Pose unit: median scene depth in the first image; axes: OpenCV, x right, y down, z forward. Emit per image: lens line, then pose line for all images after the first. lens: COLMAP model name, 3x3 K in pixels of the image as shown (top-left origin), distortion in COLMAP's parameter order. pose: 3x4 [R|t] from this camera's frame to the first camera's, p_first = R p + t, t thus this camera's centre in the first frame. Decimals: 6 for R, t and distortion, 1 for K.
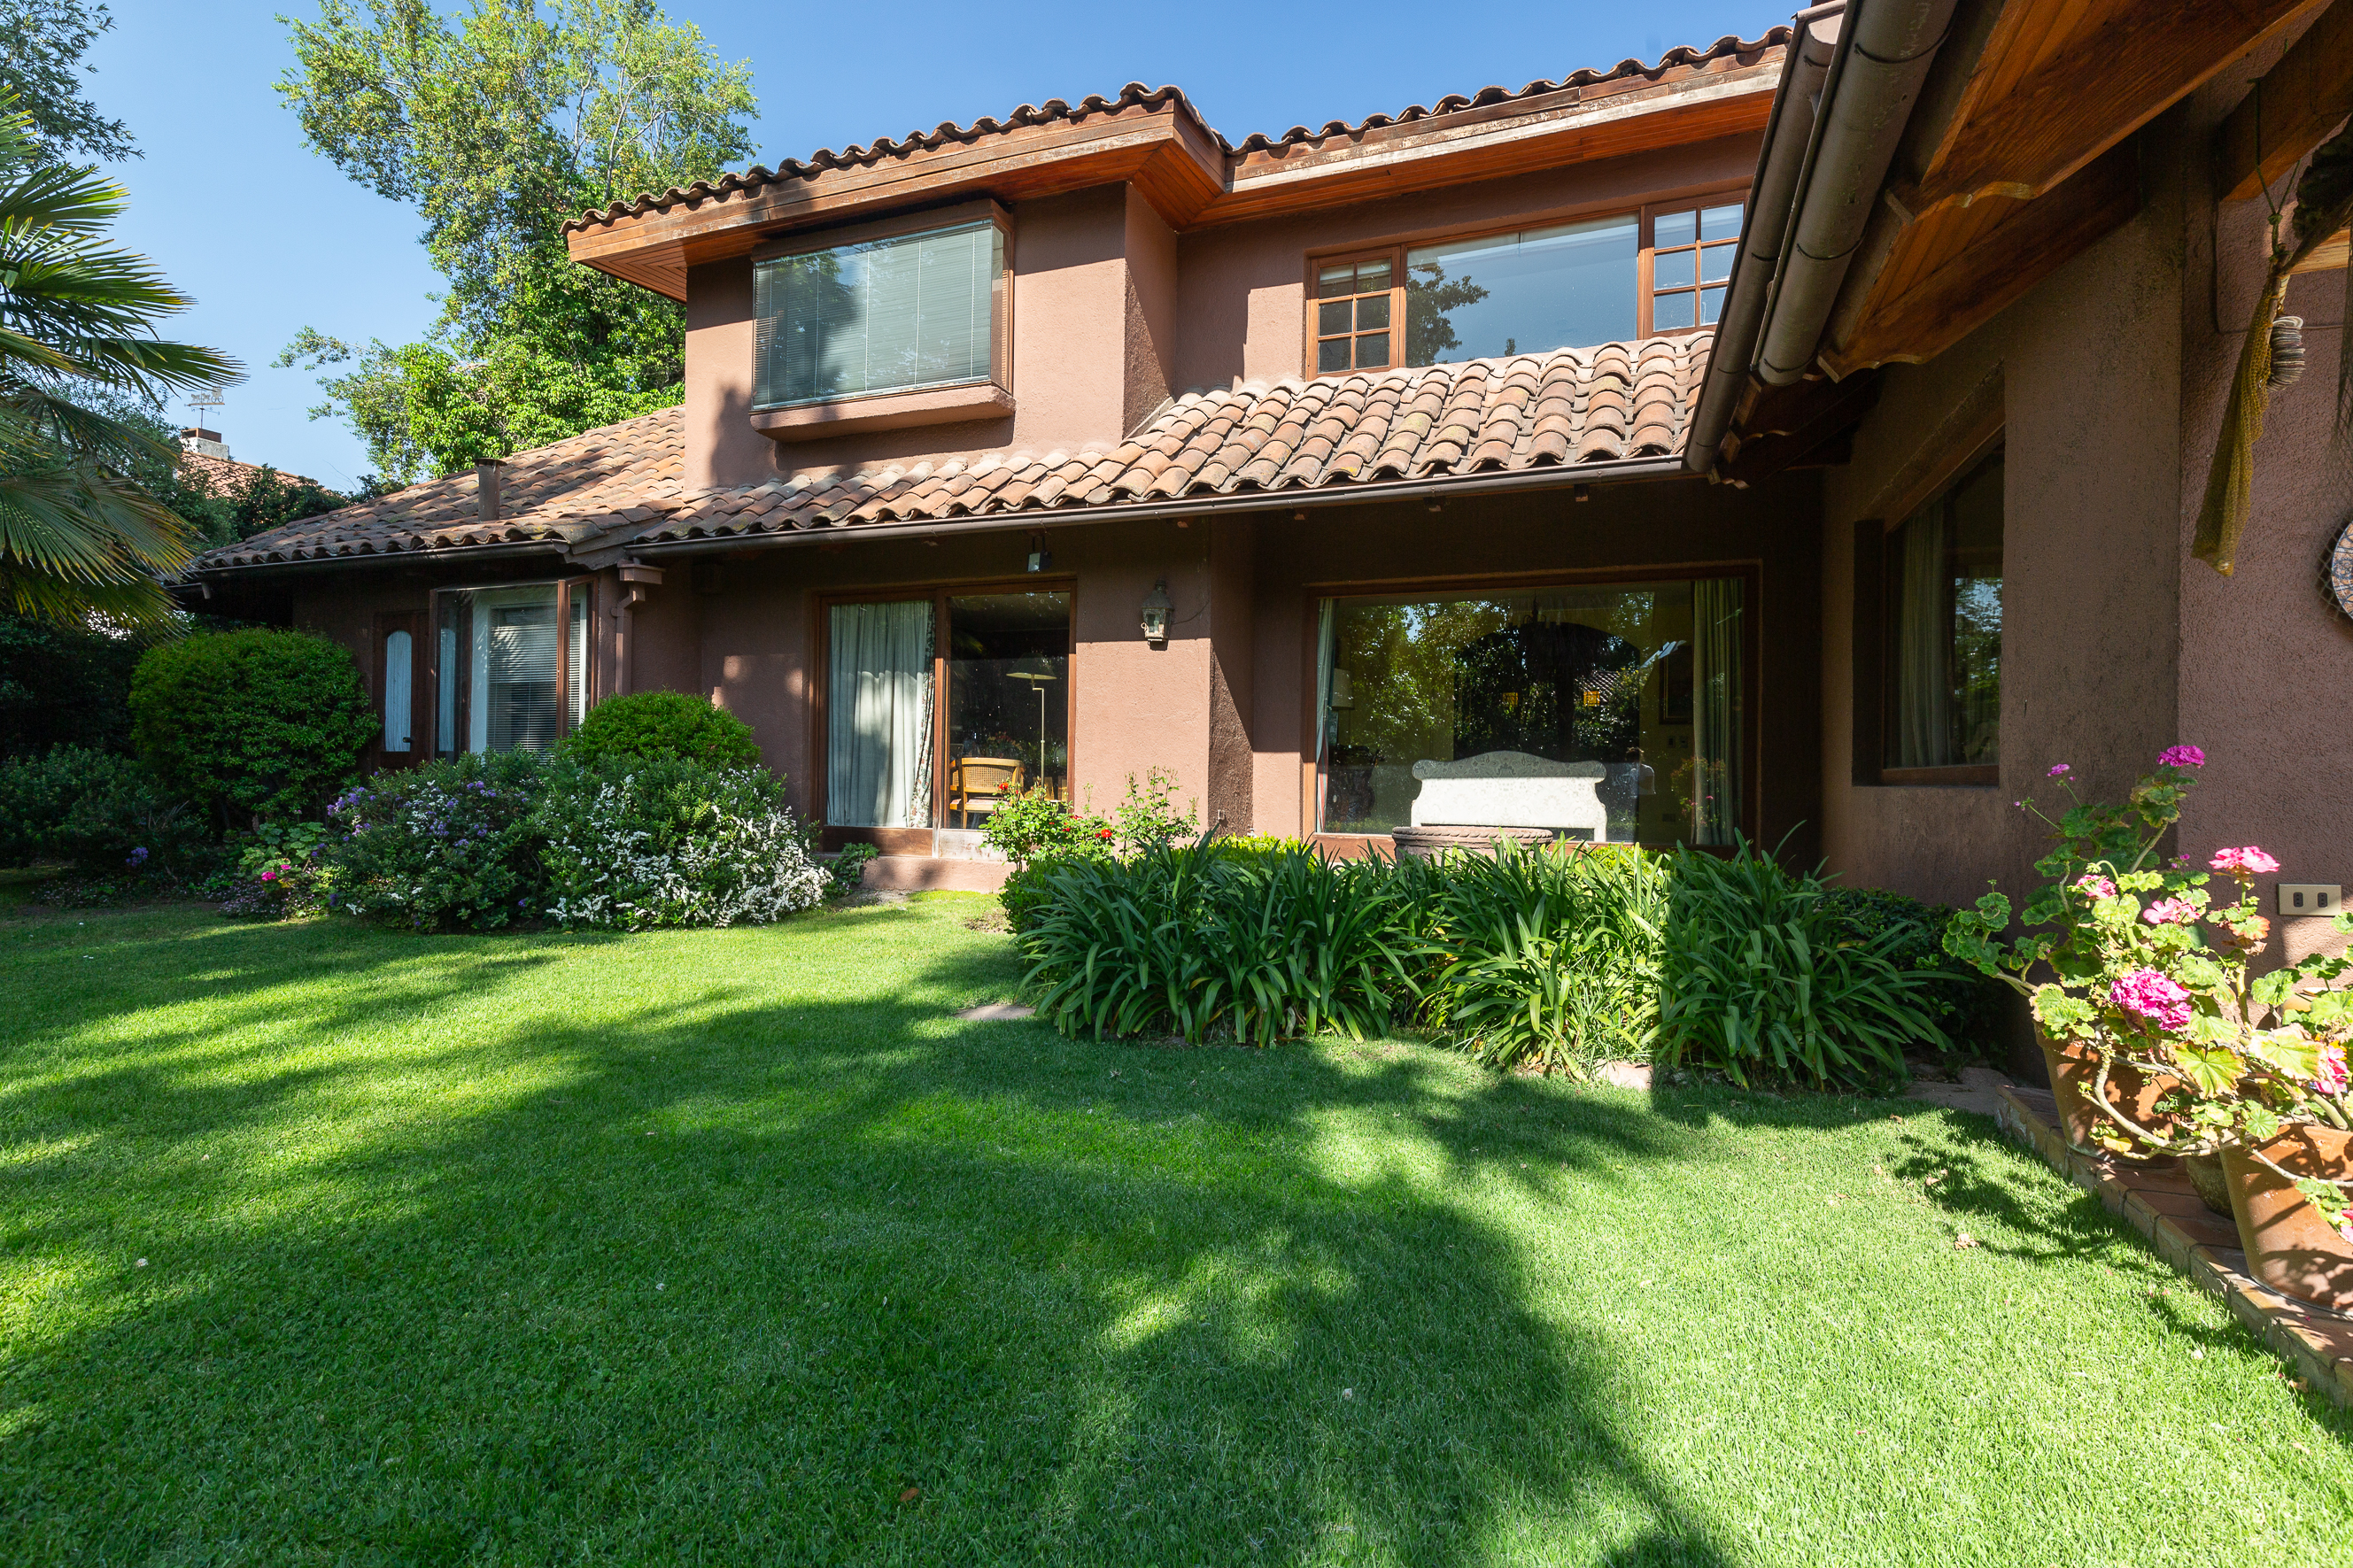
lens RADIAL K [[1078.4, 0, 1186.9], [0, 1078.4, 776.5], [0, 0, 1]] dist [-0.004047, -0.000776]
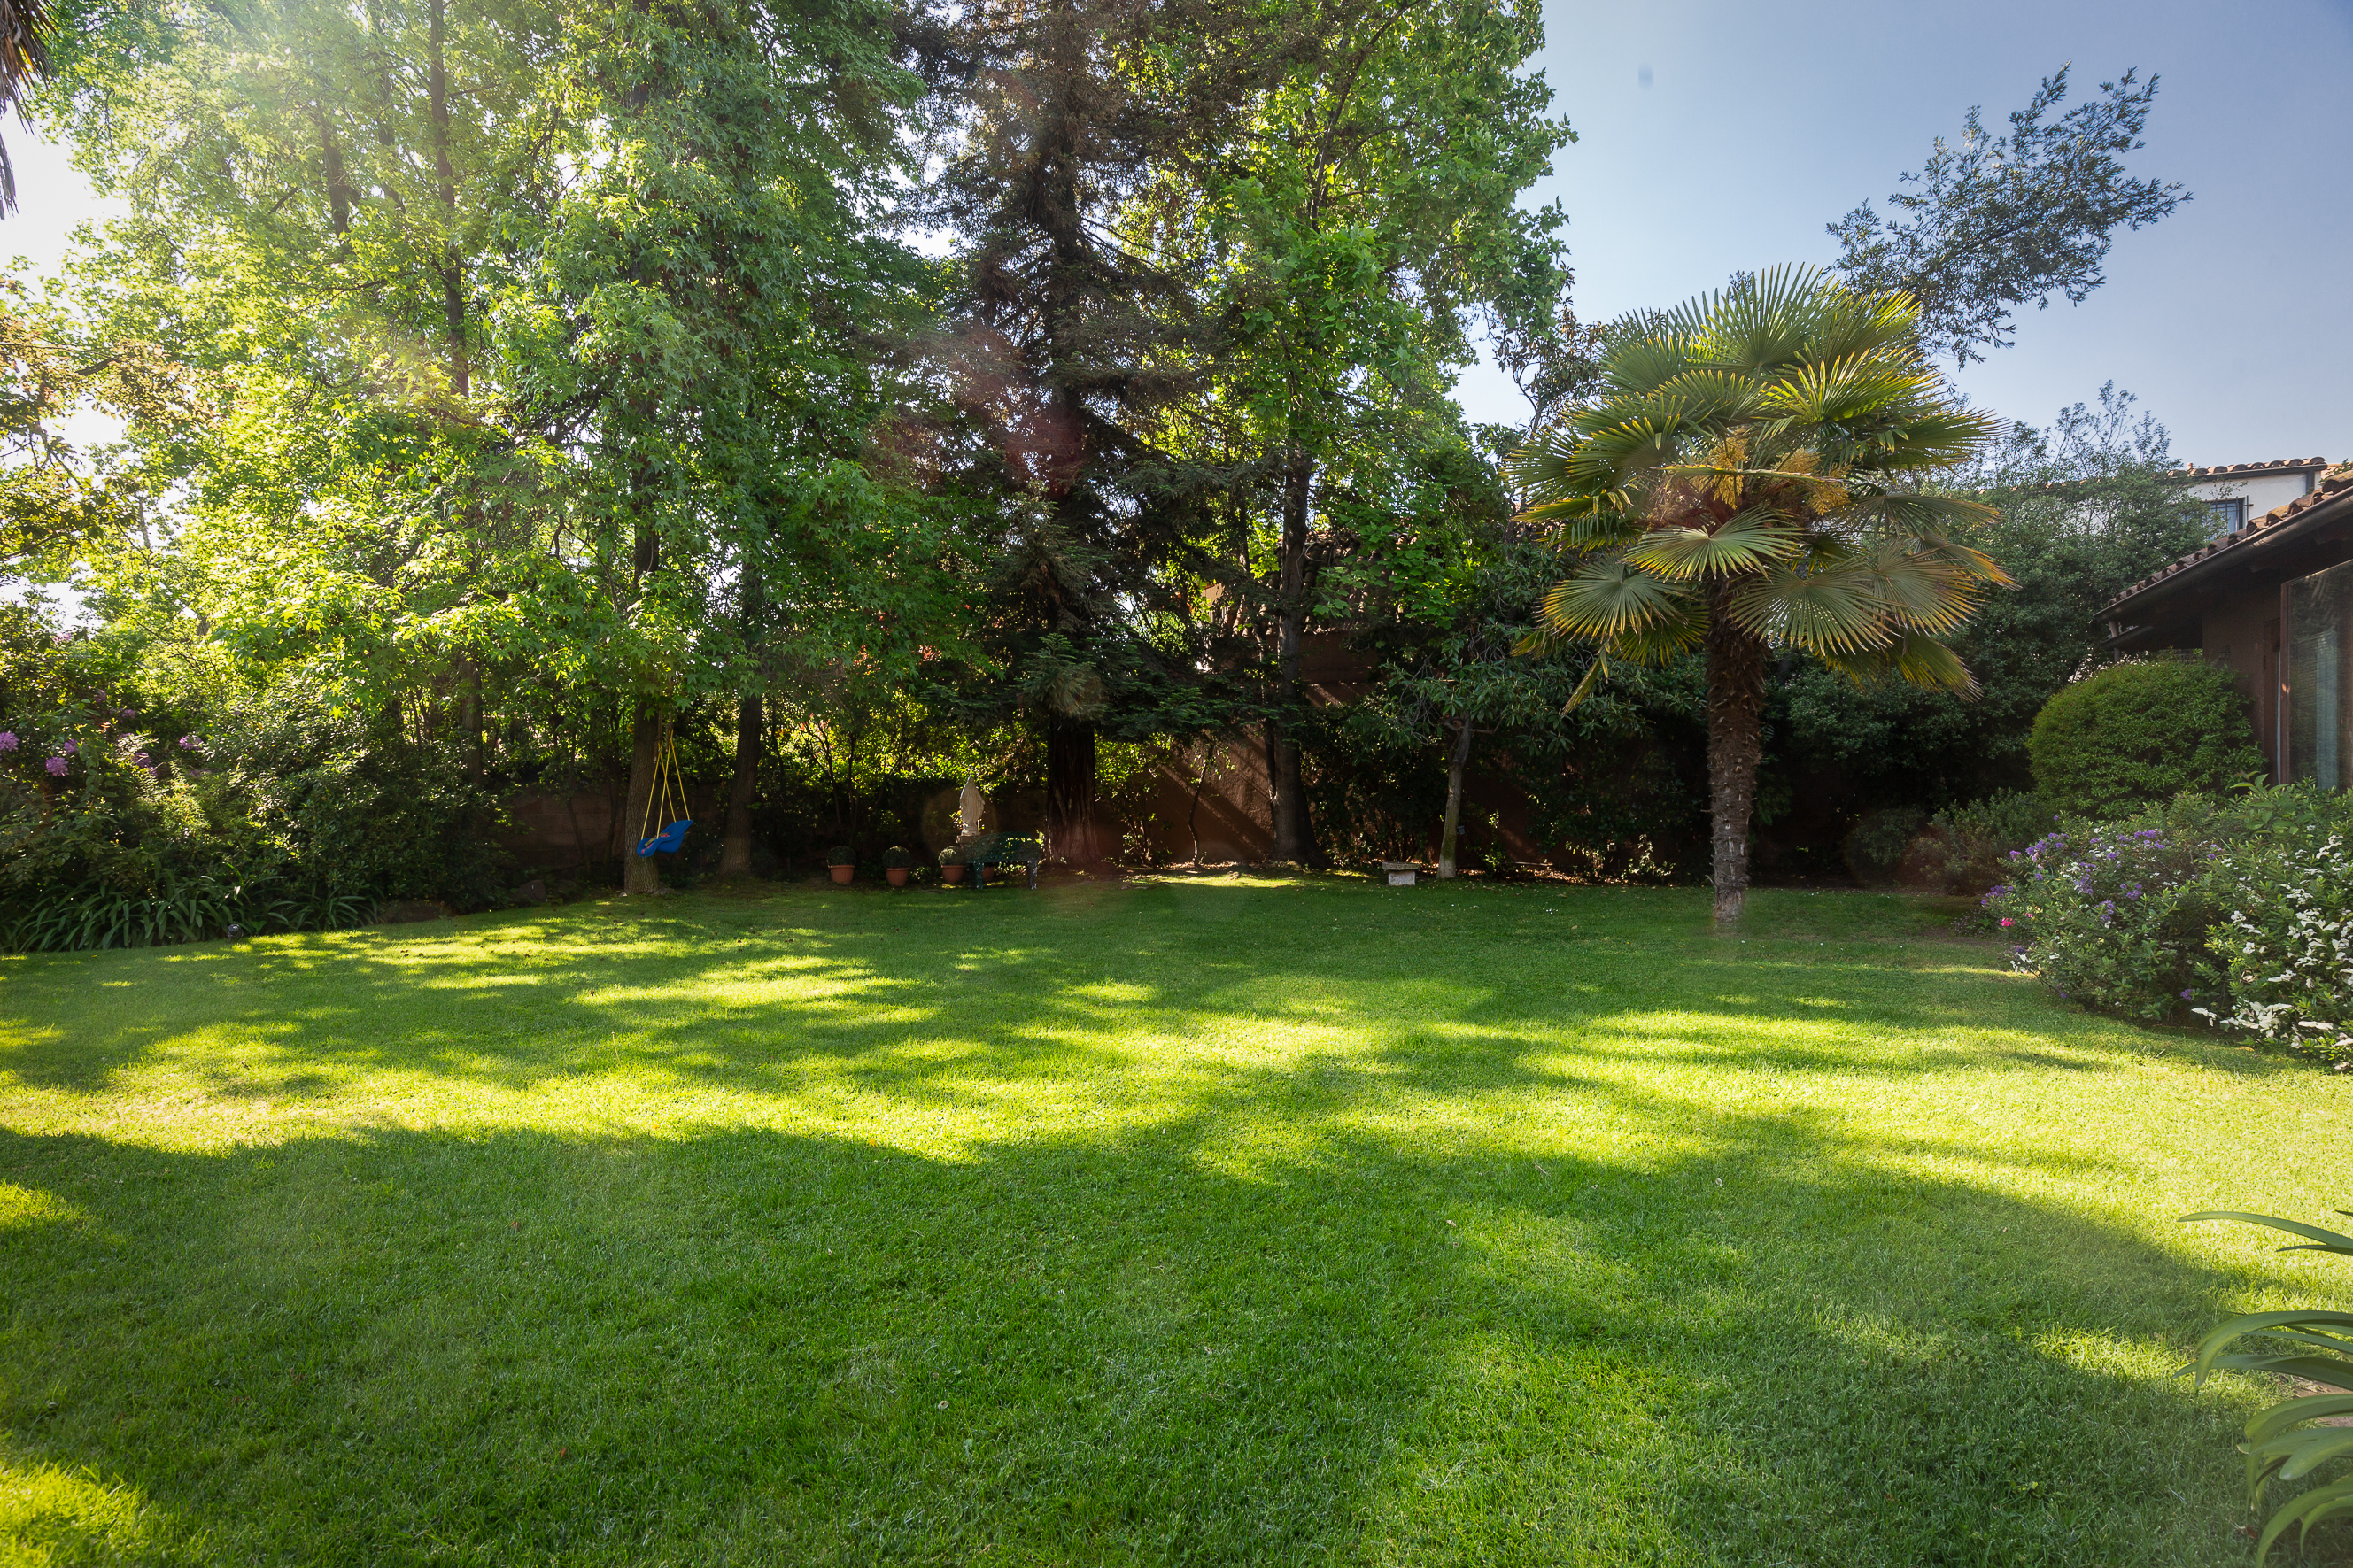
lens RADIAL K [[1036.1, 0, 1179.3], [0, 1036.1, 798.5], [0, 0, 1]] dist [-0.000665, -0.000069]
pose [[-0.095608, -0.007831, -0.995388, 0.339021], [-0.010993, 0.999916, -0.006811, -0.010045], [0.995358, 0.010292, -0.095686, 0.762572]]
